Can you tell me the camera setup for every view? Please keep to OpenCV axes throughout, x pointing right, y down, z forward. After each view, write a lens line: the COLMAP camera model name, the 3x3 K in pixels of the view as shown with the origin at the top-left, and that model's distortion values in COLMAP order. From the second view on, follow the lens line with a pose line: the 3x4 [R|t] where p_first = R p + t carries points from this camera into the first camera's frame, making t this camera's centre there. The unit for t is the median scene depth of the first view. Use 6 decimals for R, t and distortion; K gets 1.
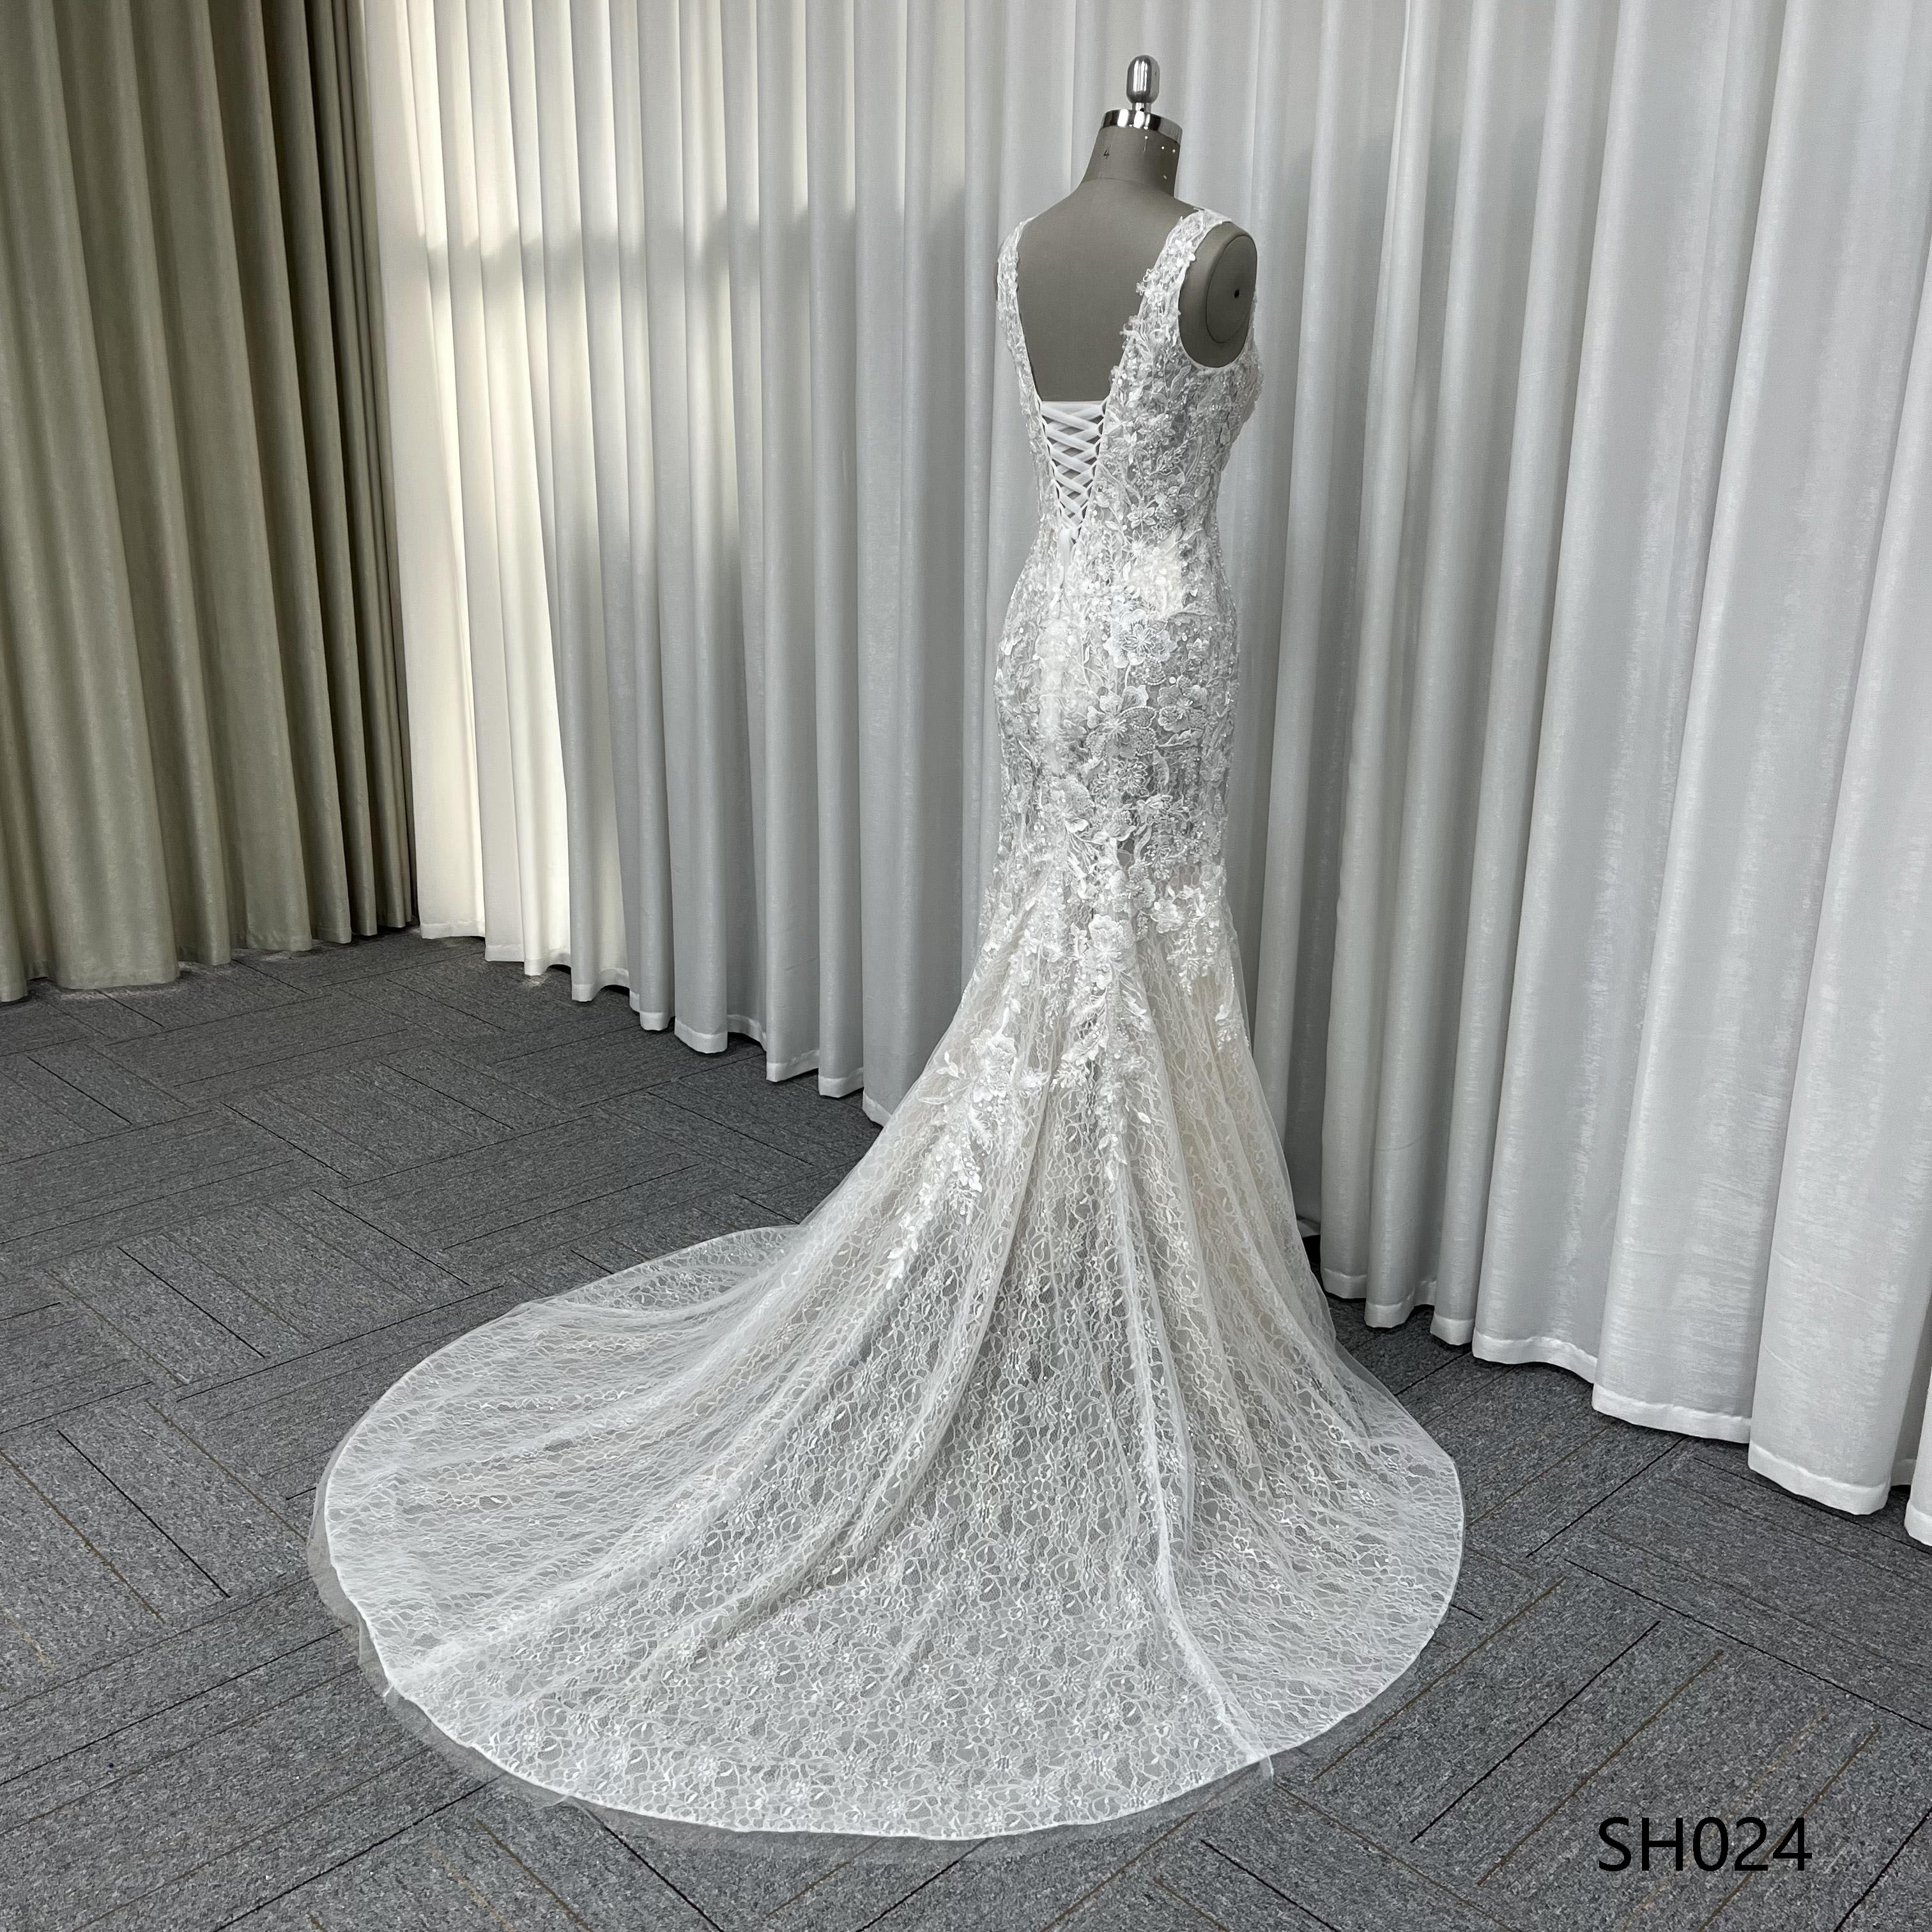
lens RADIAL K [[1967.5, 0, 945.8], [0, 1967.5, 971.0], [0, 0, 1]] dist [0.040984, 0.000000]
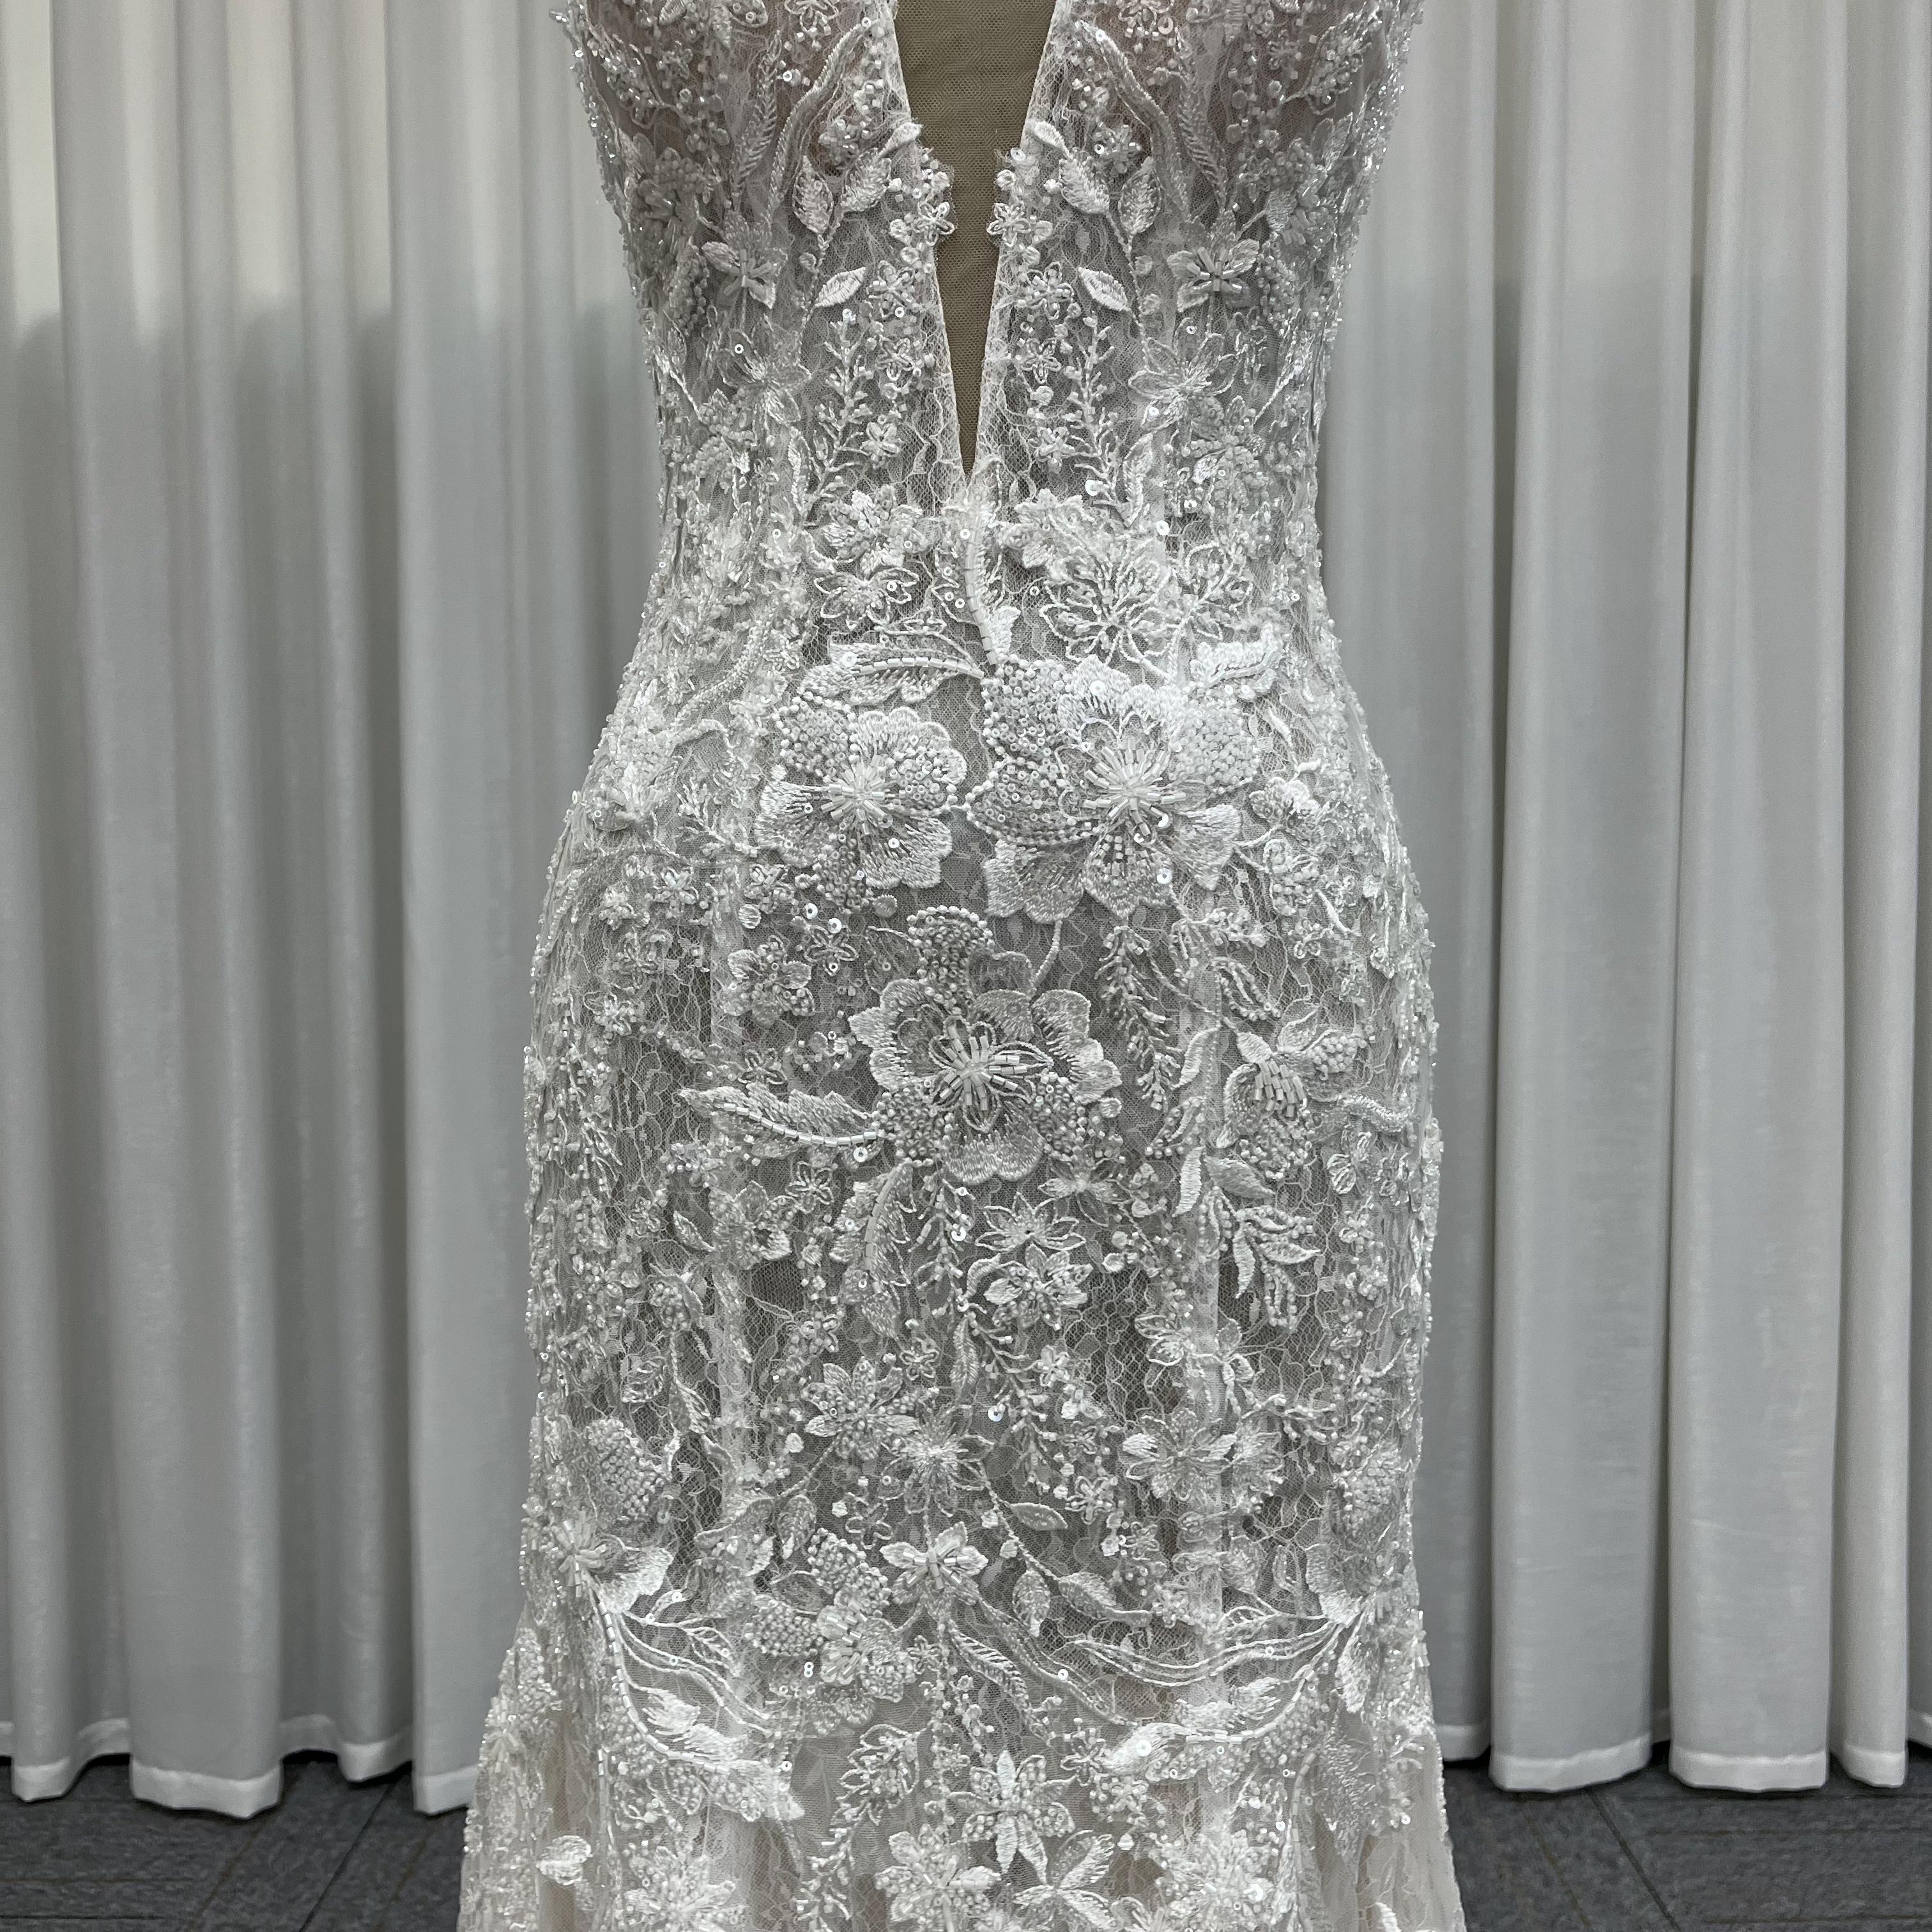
lens RADIAL K [[1967.5, 0, 970.4], [0, 1967.5, 968.3], [0, 0, 1]] dist [0.040984, 0.000000]
pose [[0.689753, -0.062921, 0.721306, -0.438739], [0.225689, 0.965268, -0.131614, -0.051766], [-0.687972, 0.253572, 0.679997, 0.573277]]
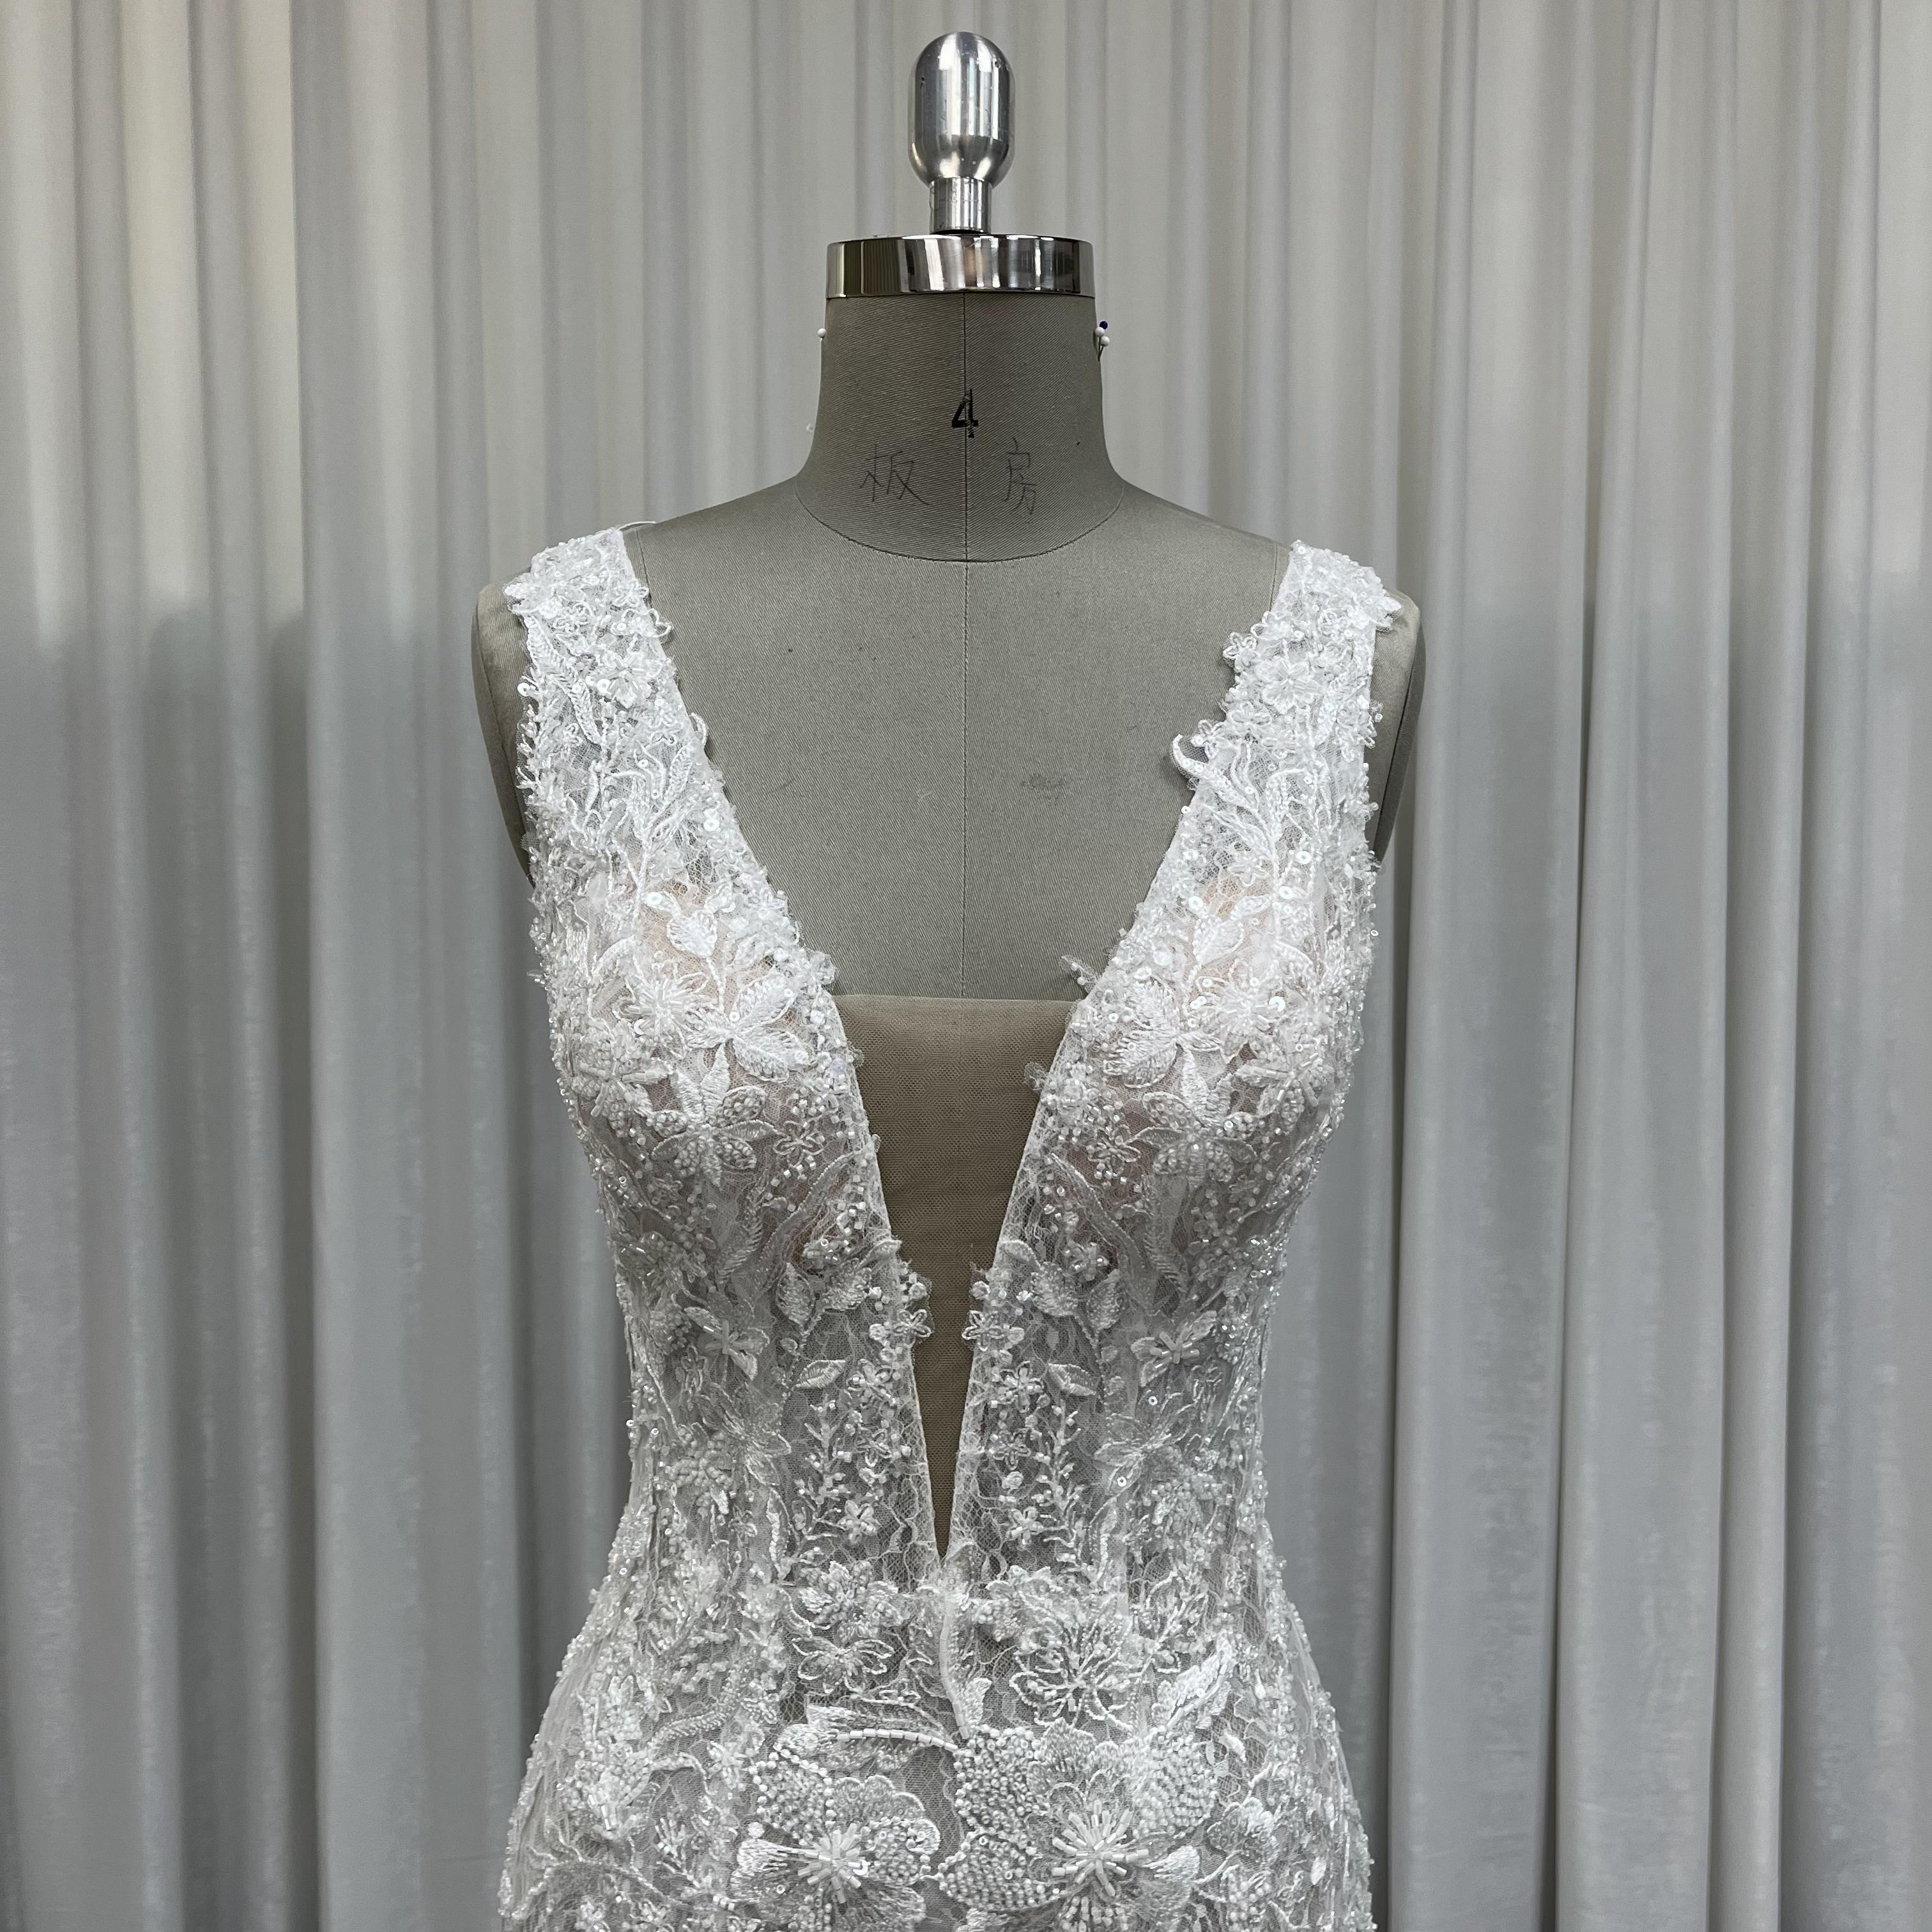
lens RADIAL K [[1967.5, 0, 987.1], [0, 1967.5, 982.4], [0, 0, 1]] dist [0.040984, 0.000000]
pose [[0.642698, -0.069301, 0.762979, -0.445508], [0.229598, 0.967548, -0.105522, -0.194961], [-0.730906, 0.242997, 0.637753, 0.536568]]
